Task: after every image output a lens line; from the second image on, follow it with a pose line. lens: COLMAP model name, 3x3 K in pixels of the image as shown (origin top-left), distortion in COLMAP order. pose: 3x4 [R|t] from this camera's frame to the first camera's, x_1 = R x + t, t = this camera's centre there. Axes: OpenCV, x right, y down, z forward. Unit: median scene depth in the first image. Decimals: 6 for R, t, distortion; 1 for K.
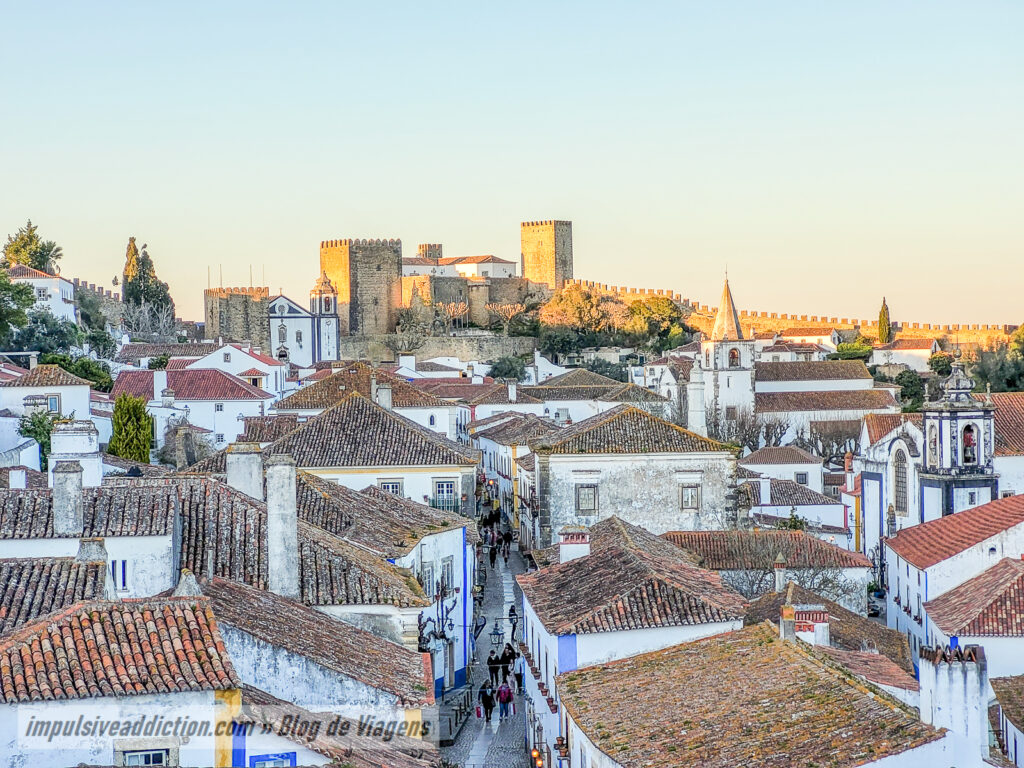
lens RADIAL K [[2265.8, 0, 480.5], [0, 2265.8, 384.8], [0, 0, 1]] dist [-0.134506, 2.152117]
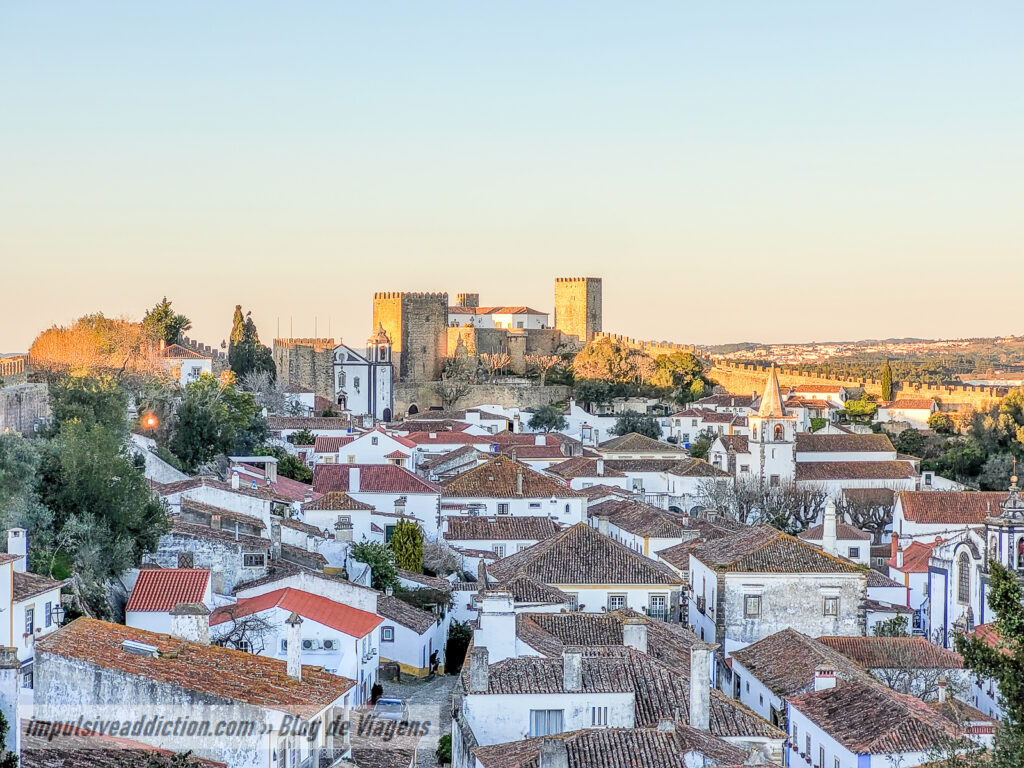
lens RADIAL K [[2271.5, 0, 512.0], [0, 2271.5, 384.0], [0, 0, 1]] dist [-0.207480, 3.414626]
pose [[0.999012, 0.024760, 0.036911, -0.063659], [-0.024849, 0.999689, 0.001950, -0.034196], [-0.036851, -0.002865, 0.999317, -0.136916]]
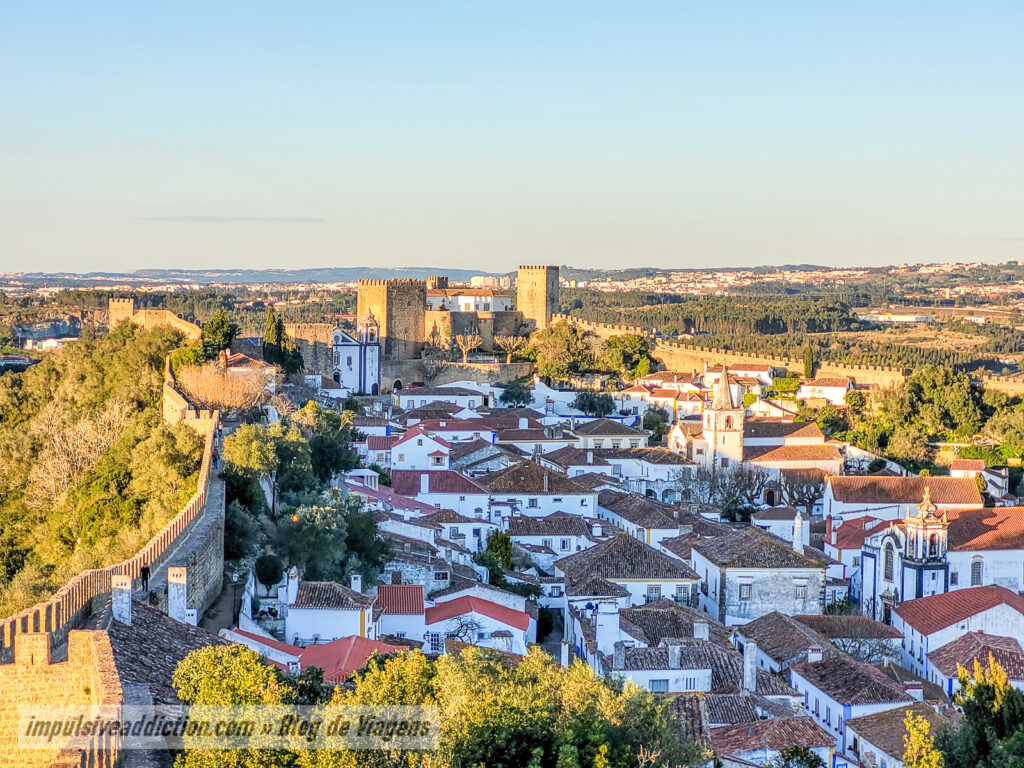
lens RADIAL K [[2271.5, 0, 512.0], [0, 2271.5, 384.0], [0, 0, 1]] dist [-0.207480, 3.414626]
pose [[0.996081, 0.028320, 0.083793, -0.132932], [-0.031431, 0.998856, 0.036038, -0.078914], [-0.082677, -0.038531, 0.995831, -0.359911]]
